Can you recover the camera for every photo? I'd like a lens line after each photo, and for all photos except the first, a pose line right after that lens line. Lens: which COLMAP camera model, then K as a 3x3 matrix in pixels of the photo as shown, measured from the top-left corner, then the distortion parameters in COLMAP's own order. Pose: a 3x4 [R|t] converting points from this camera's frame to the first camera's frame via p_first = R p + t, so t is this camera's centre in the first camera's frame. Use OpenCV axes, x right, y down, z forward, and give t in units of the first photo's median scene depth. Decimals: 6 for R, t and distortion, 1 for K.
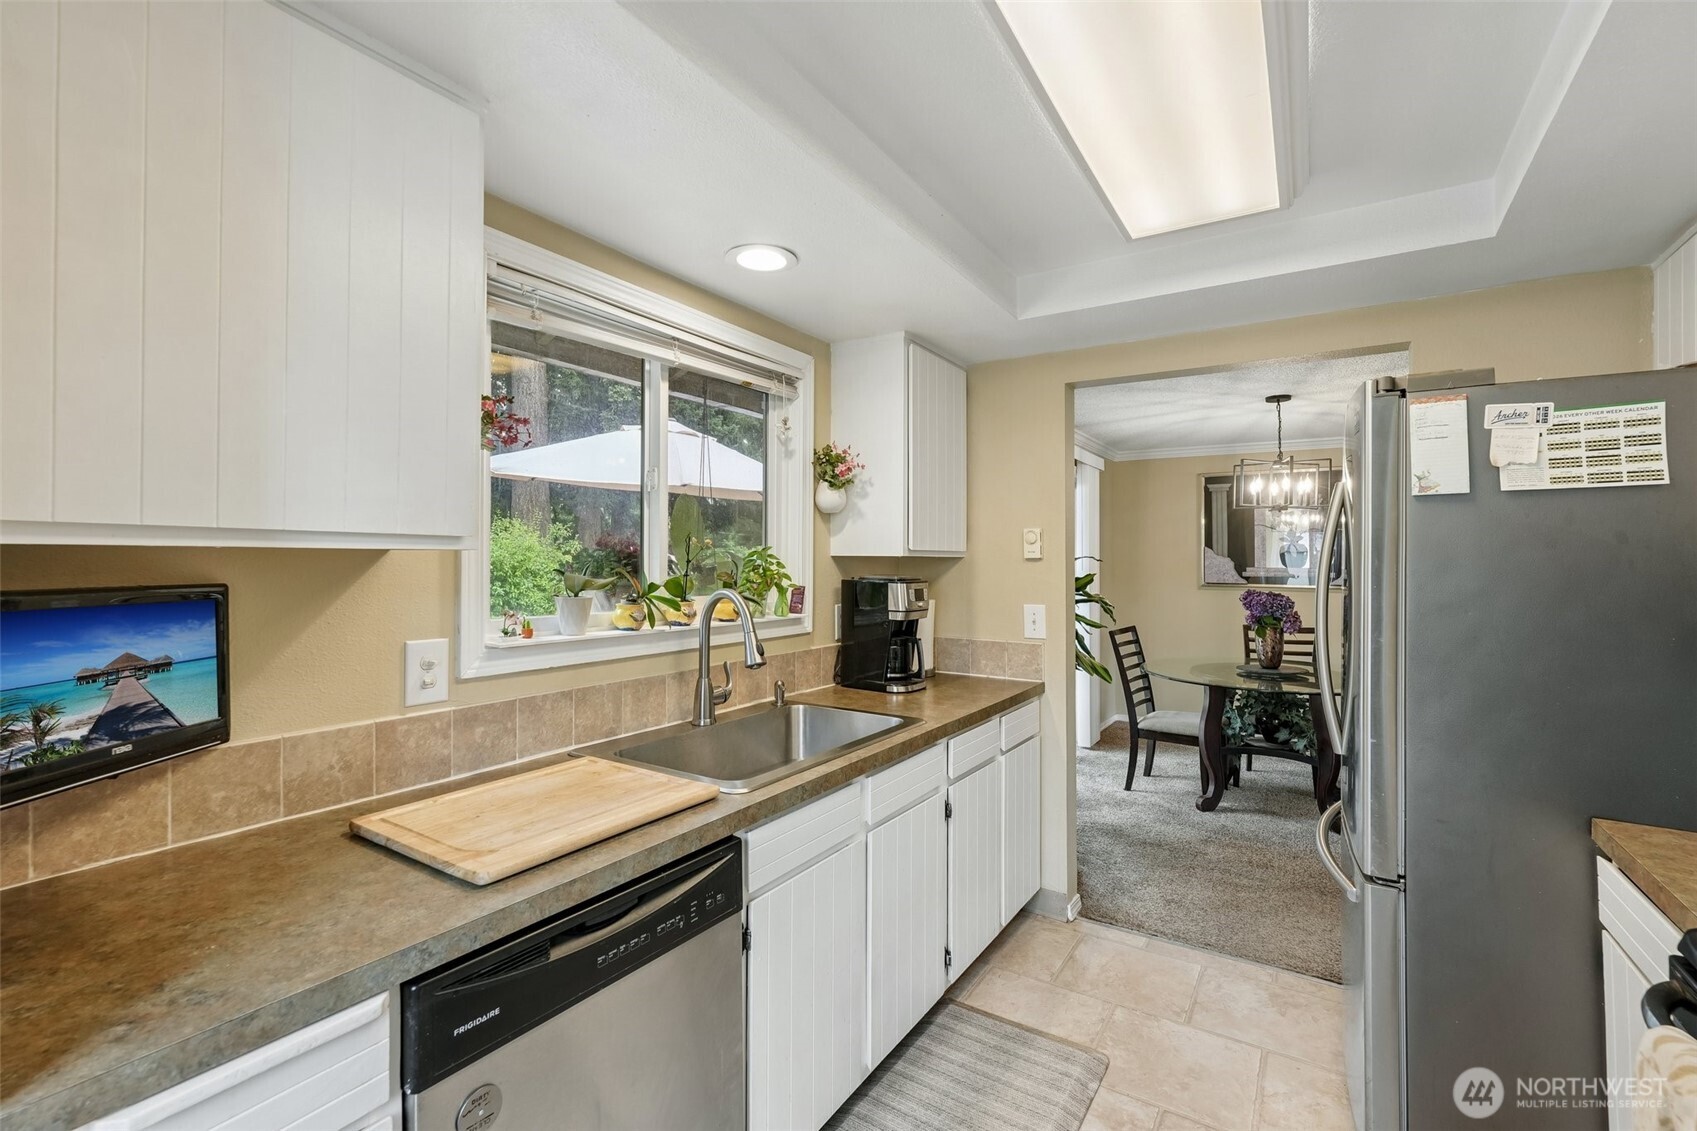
lens RADIAL K [[765.6, 0, 847.4], [0, 765.6, 554.8], [0, 0, 1]] dist [0.001407, 0.000843]
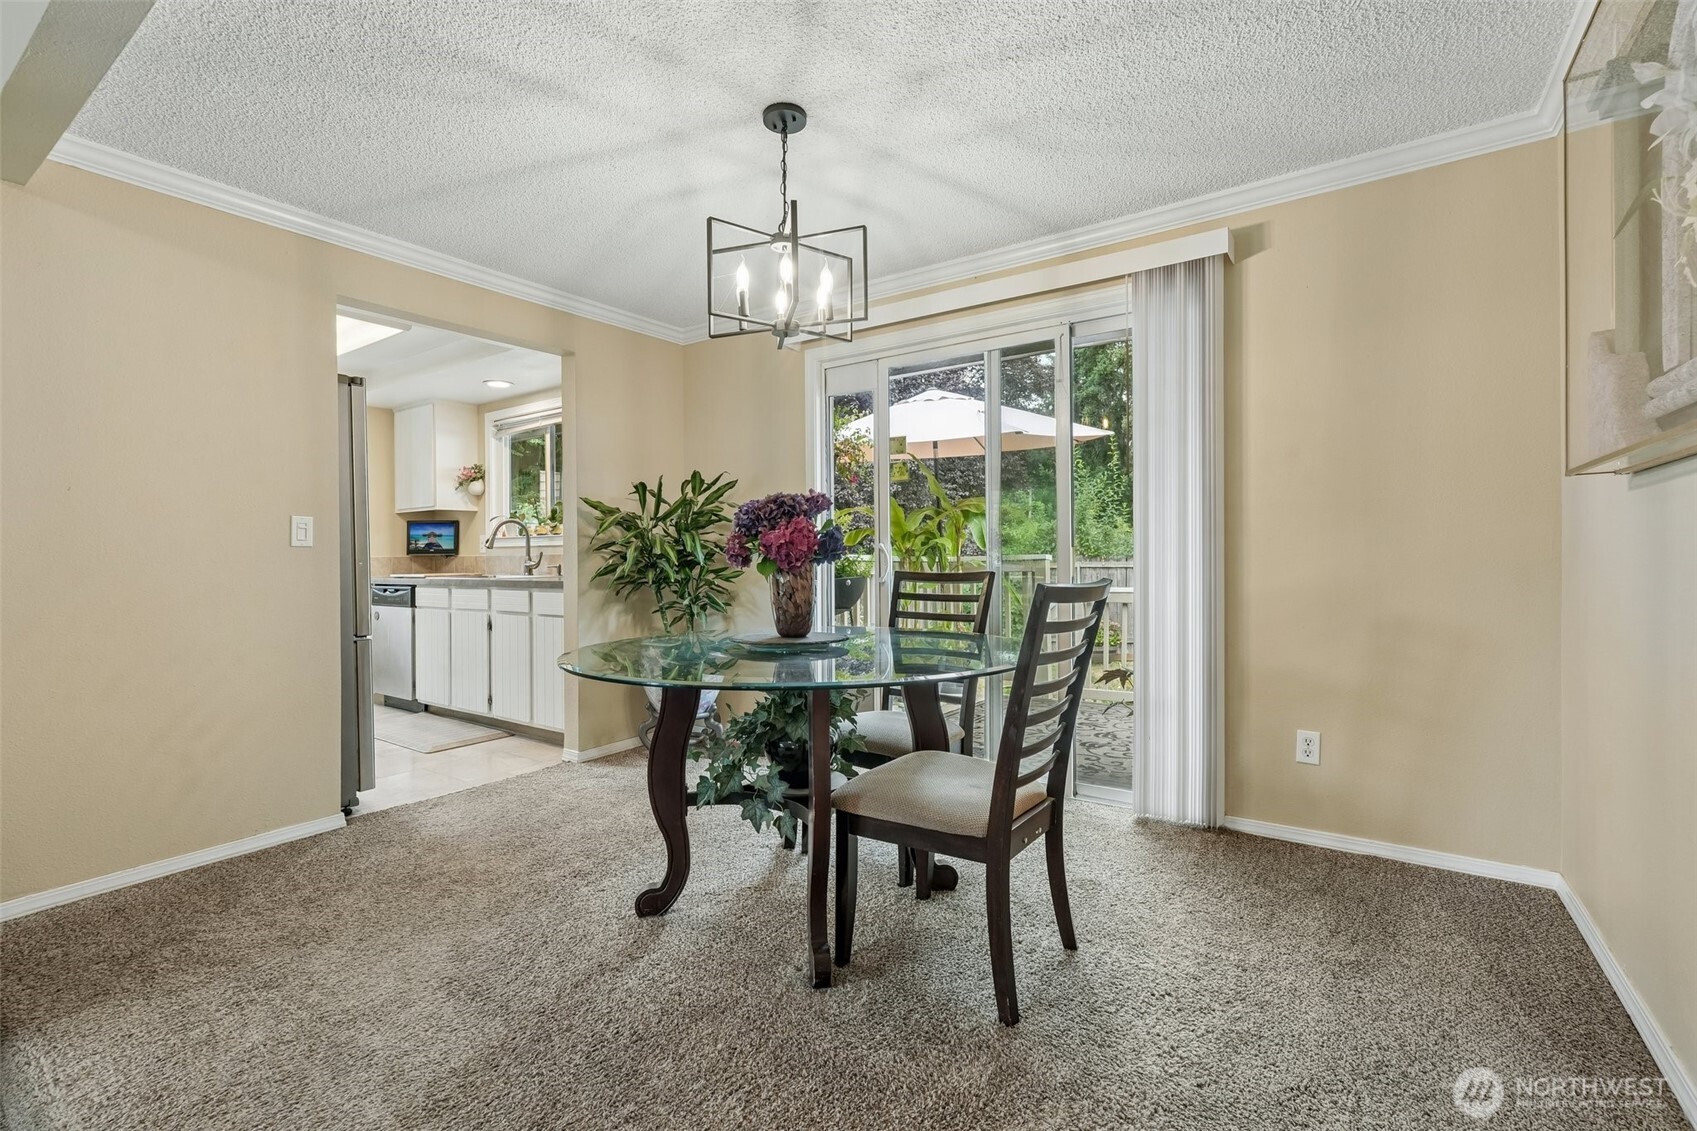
lens RADIAL K [[765.6, 0, 847.4], [0, 765.6, 554.8], [0, 0, 1]] dist [0.001407, 0.000843]
pose [[-0.007483, 0.000684, -0.999972, 1.609778], [0.014115, 0.999900, 0.000578, 0.123124], [0.999872, -0.014110, -0.007492, 1.483309]]
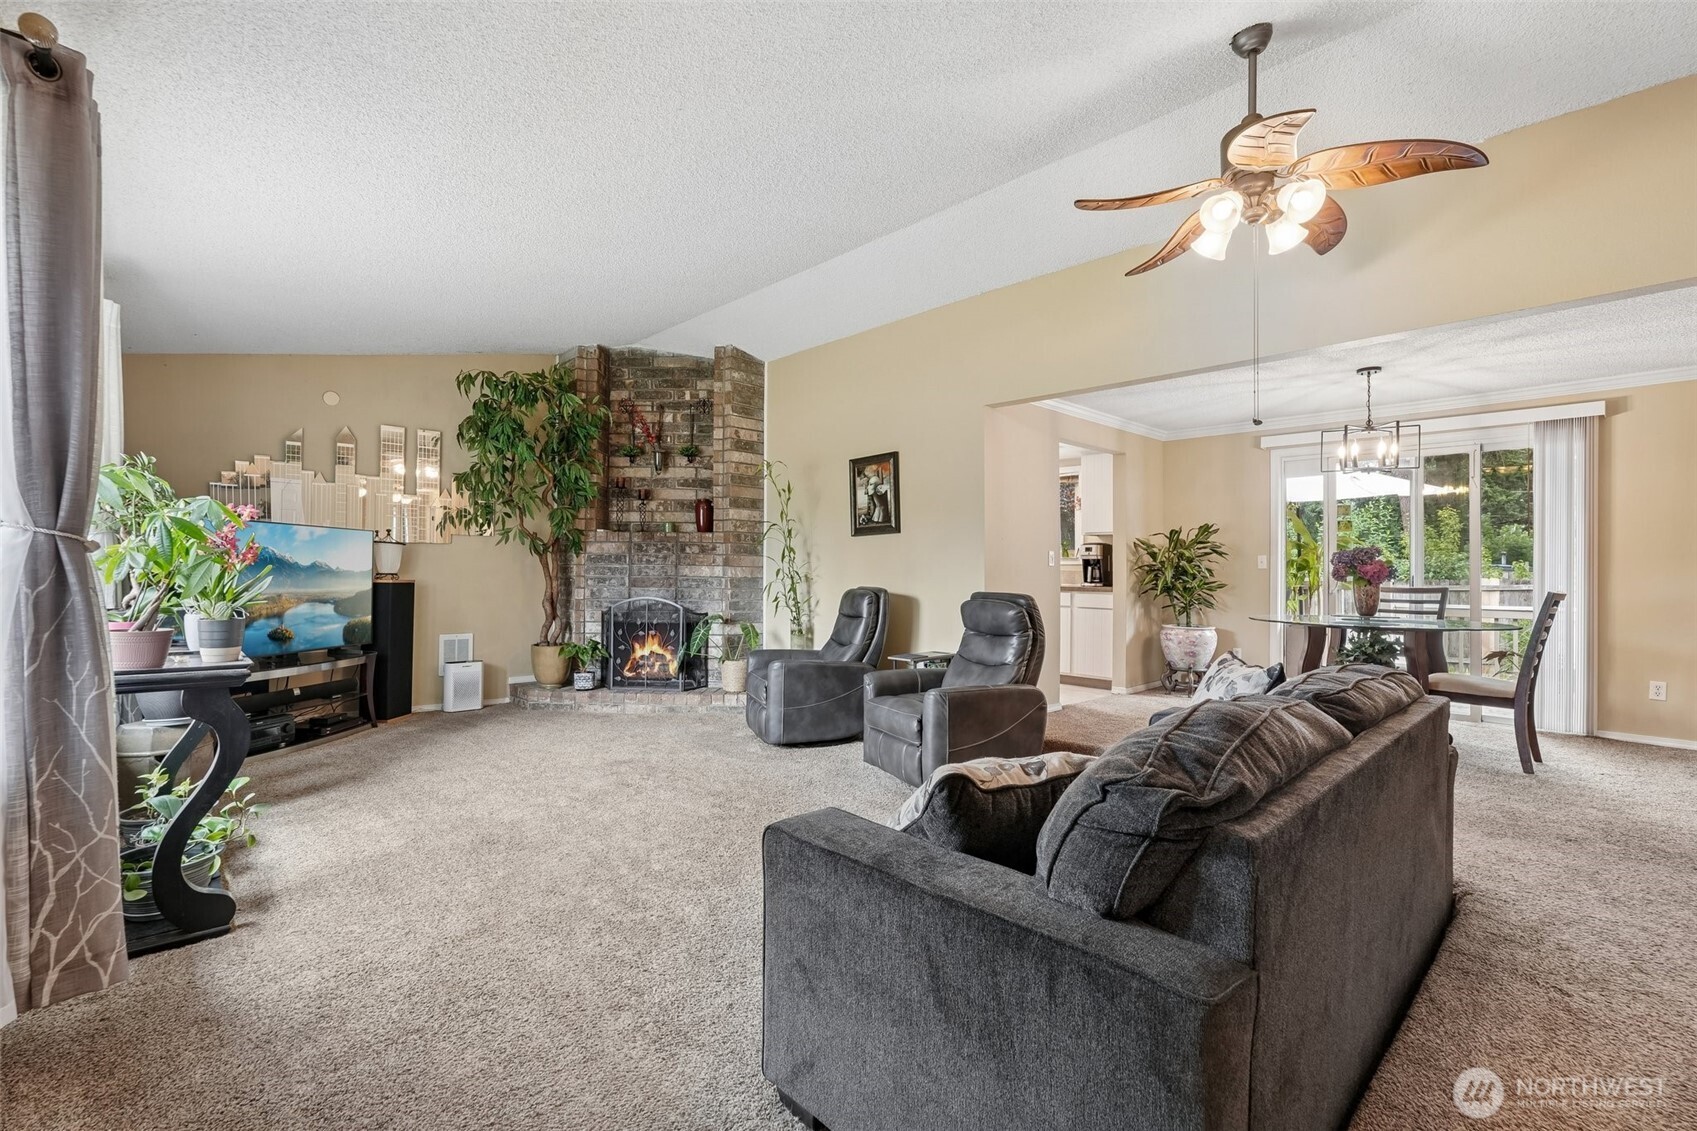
lens RADIAL K [[765.6, 0, 847.4], [0, 765.6, 554.8], [0, 0, 1]] dist [0.001407, 0.000843]
pose [[-0.212945, -0.019560, -0.976868, 2.624550], [-0.005573, 0.999808, -0.018804, 0.113410], [0.977048, 0.001440, -0.213013, 0.711923]]
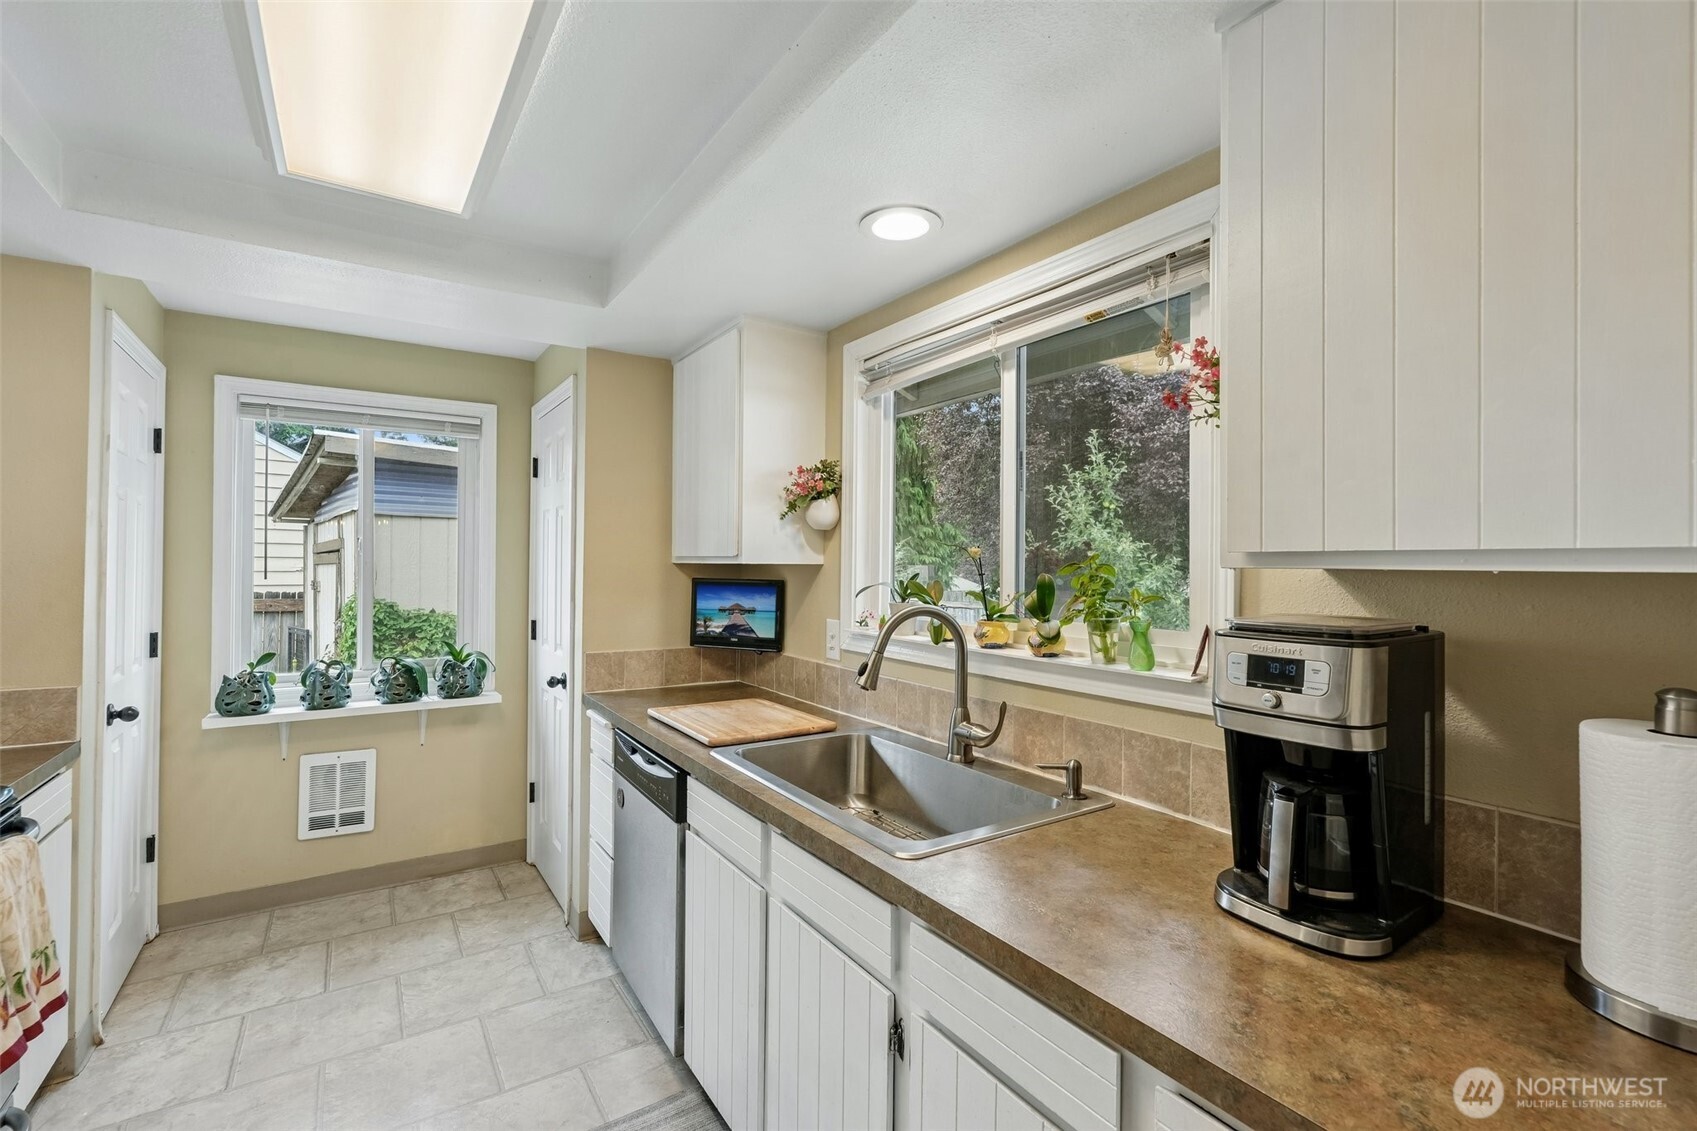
lens RADIAL K [[777.3, 0, 848.5], [0, 777.3, 565.5], [0, 0, 1]] dist [0.000120, 0.000702]
pose [[-0.369544, -0.003554, -0.929206, 0.499622], [-0.007326, 0.999973, -0.000911, 0.002110], [0.929184, 0.006471, -0.369560, 0.892279]]
